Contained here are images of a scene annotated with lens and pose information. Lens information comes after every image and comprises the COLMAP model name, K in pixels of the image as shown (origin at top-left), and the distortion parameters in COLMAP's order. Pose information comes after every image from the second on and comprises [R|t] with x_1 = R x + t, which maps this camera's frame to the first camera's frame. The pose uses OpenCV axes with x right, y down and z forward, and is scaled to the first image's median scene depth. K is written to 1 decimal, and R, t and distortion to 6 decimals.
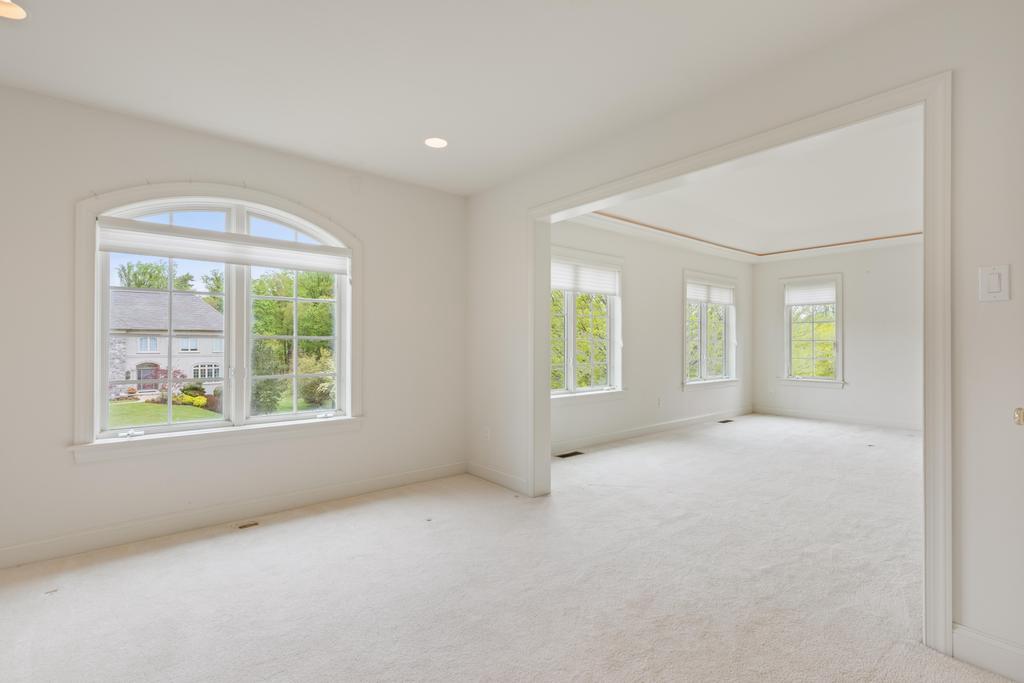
lens RADIAL K [[472.9, 0, 512.0], [0, 472.9, 341.4], [0, 0, 1]] dist [0.005654, 0.000586]
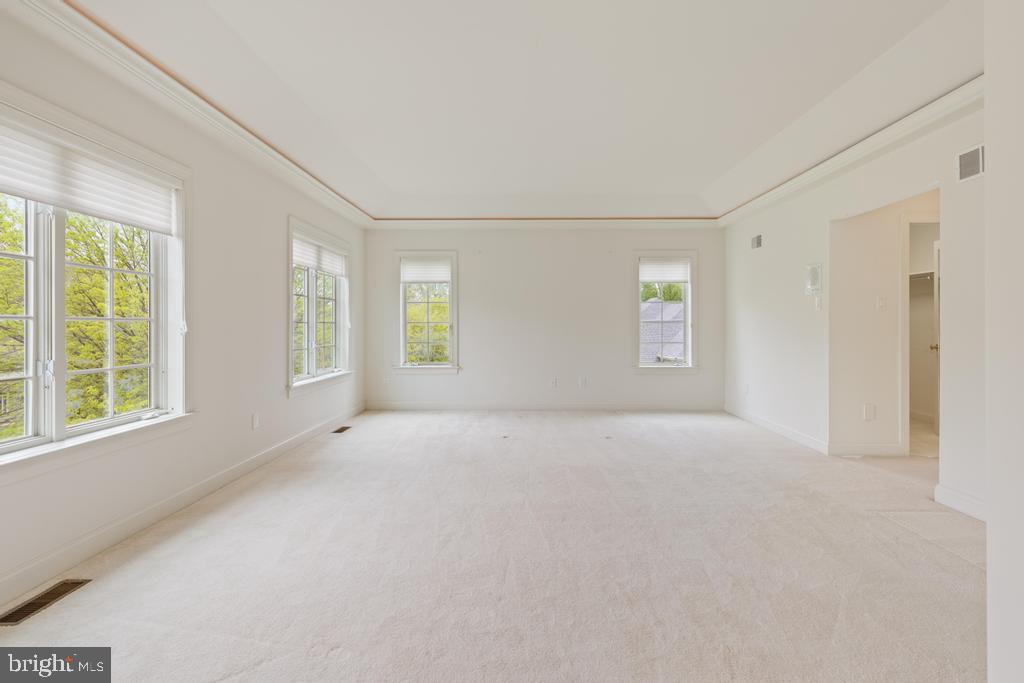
lens RADIAL K [[472.9, 0, 515.1], [0, 472.9, 325.2], [0, 0, 1]] dist [0.005654, 0.000586]
pose [[0.639021, -0.000590, 0.769189, 0.049430], [-0.001715, 0.999996, 0.002192, 0.000574], [-0.769188, -0.002720, 0.639017, 0.312249]]
